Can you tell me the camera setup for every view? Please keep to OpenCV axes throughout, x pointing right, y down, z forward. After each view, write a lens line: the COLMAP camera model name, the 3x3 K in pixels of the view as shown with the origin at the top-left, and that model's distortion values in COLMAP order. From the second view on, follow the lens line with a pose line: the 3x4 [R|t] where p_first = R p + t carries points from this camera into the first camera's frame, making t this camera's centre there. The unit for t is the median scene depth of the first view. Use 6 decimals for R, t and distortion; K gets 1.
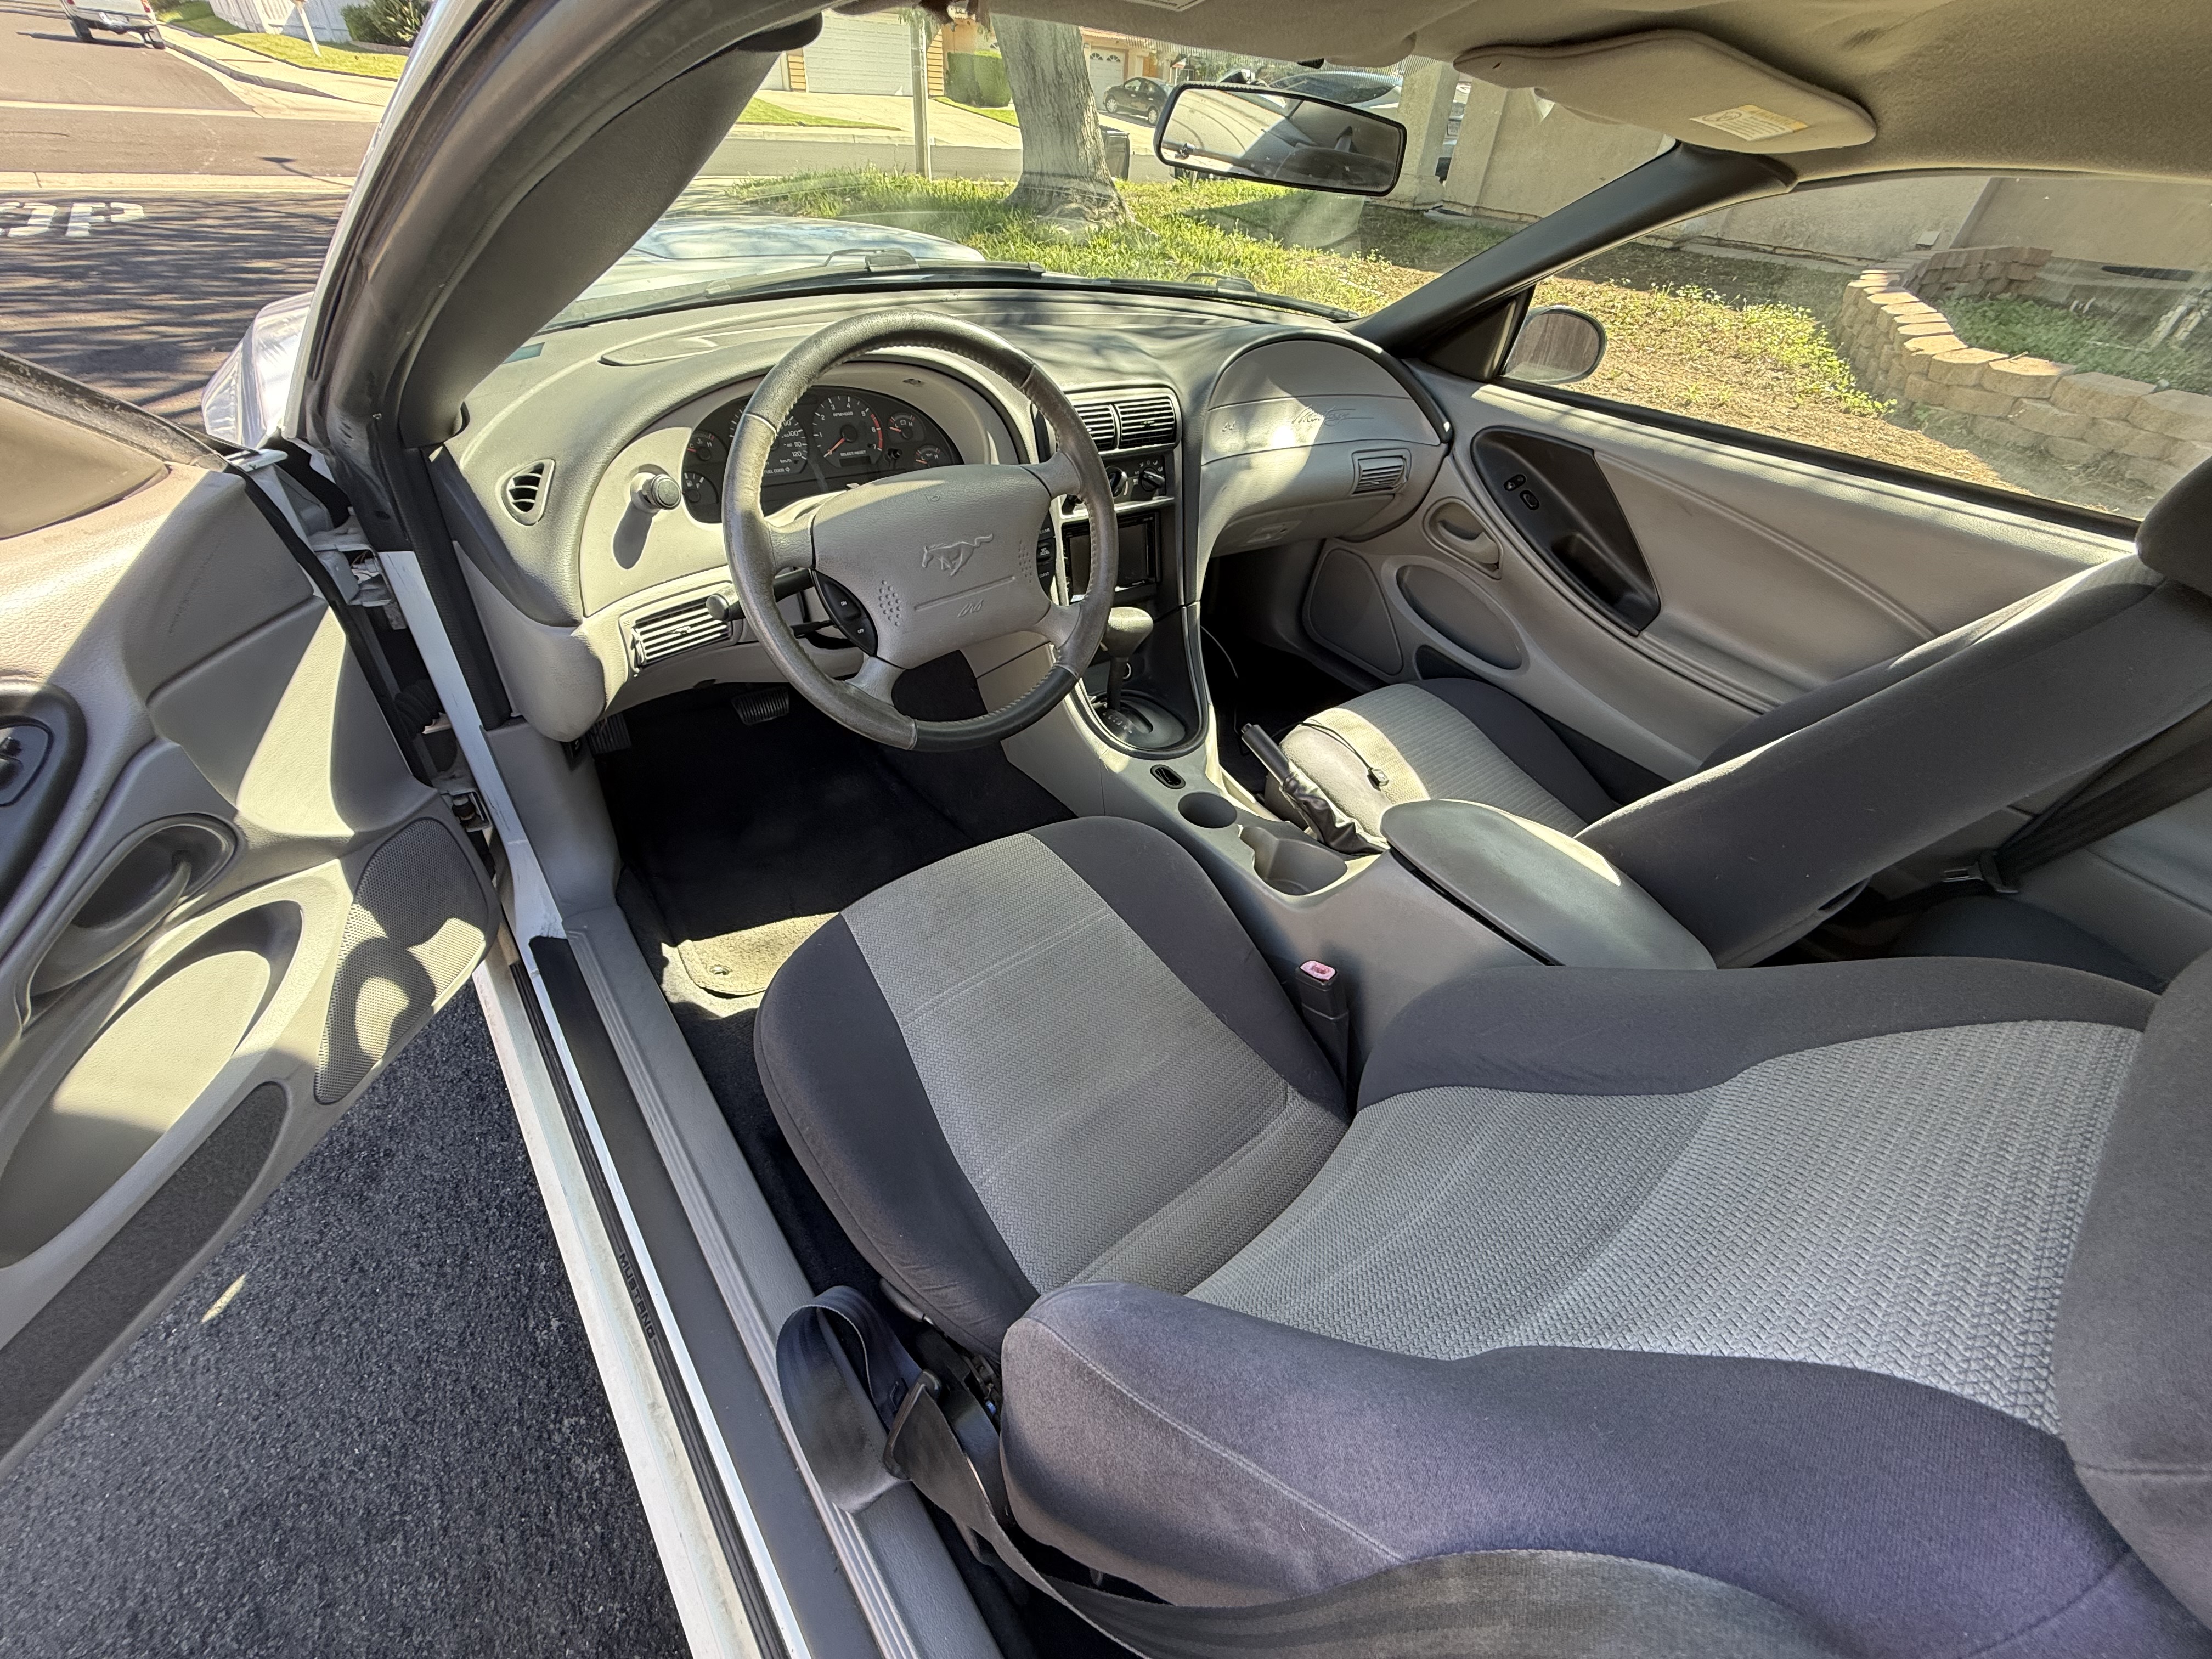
lens RADIAL K [[878.9, 0, 1097.1], [0, 878.9, 821.4], [0, 0, 1]] dist [-0.000146, -0.000055]
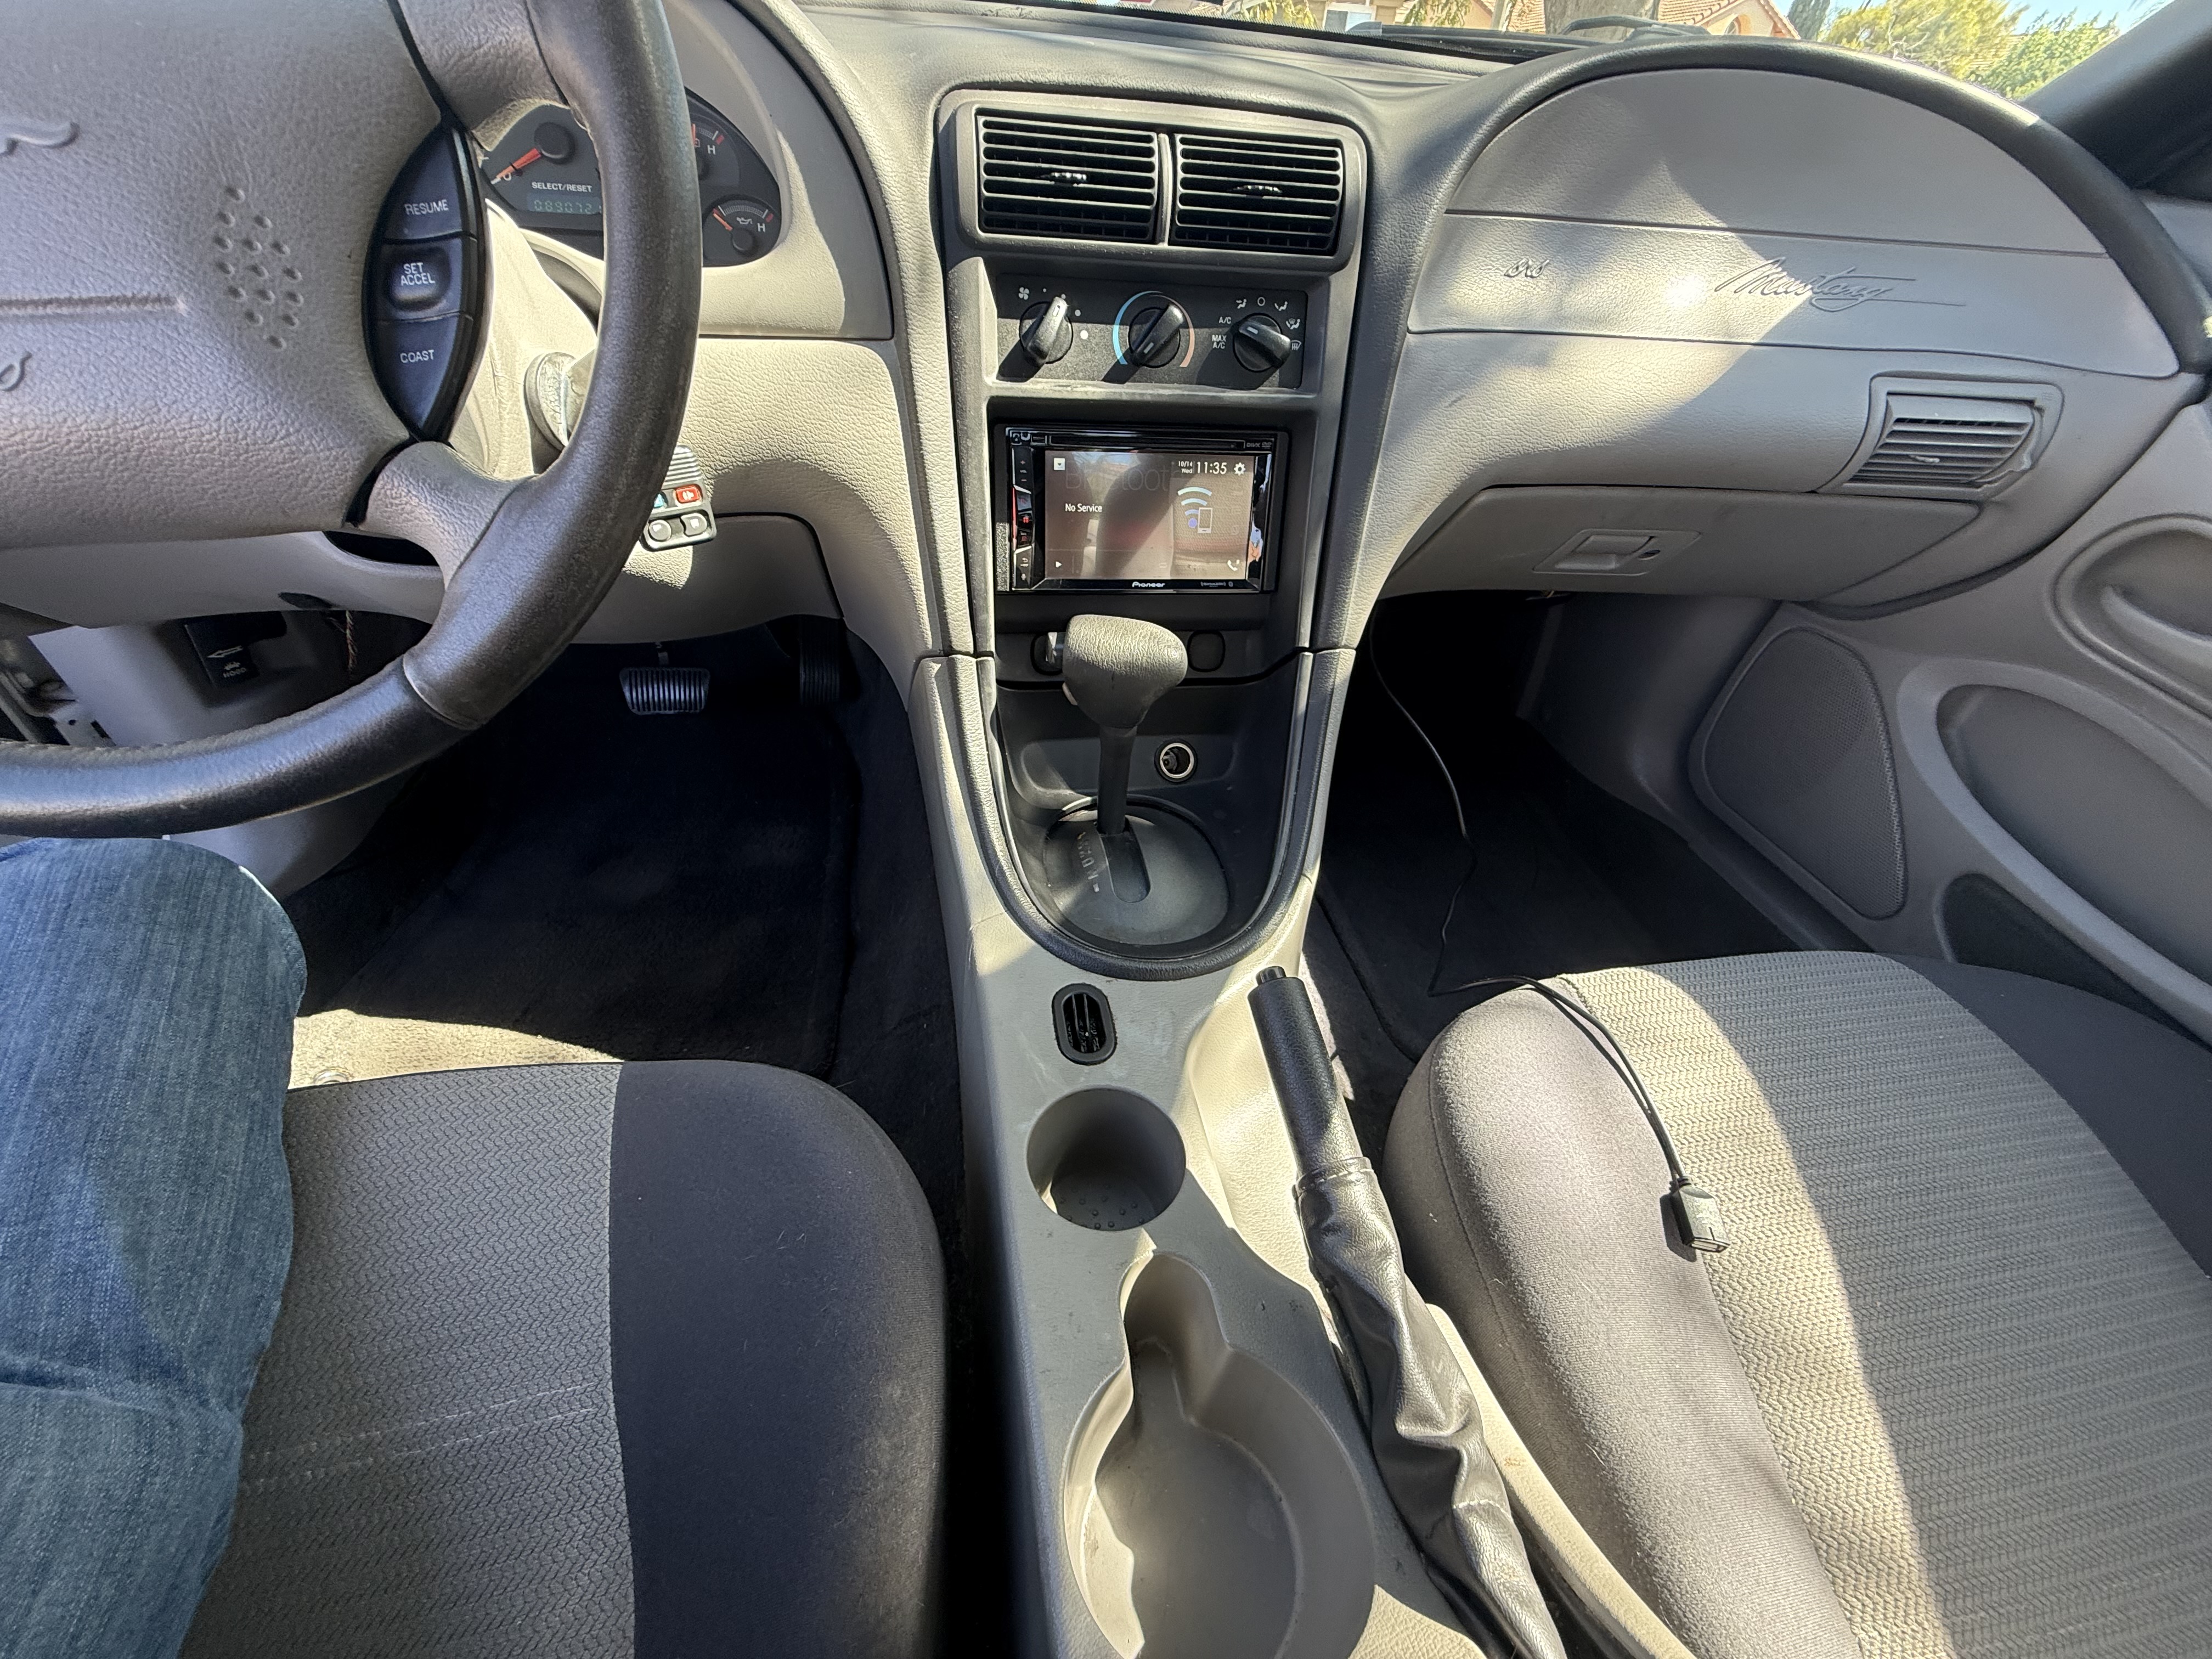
lens RADIAL K [[878.9, 0, 1097.1], [0, 878.9, 821.4], [0, 0, 1]] dist [-0.000146, -0.000055]
pose [[0.876195, 0.253358, -0.409991, 0.212031], [-0.285354, 0.958259, -0.017668, -0.124369], [0.388402, 0.132473, 0.911918, 0.566598]]
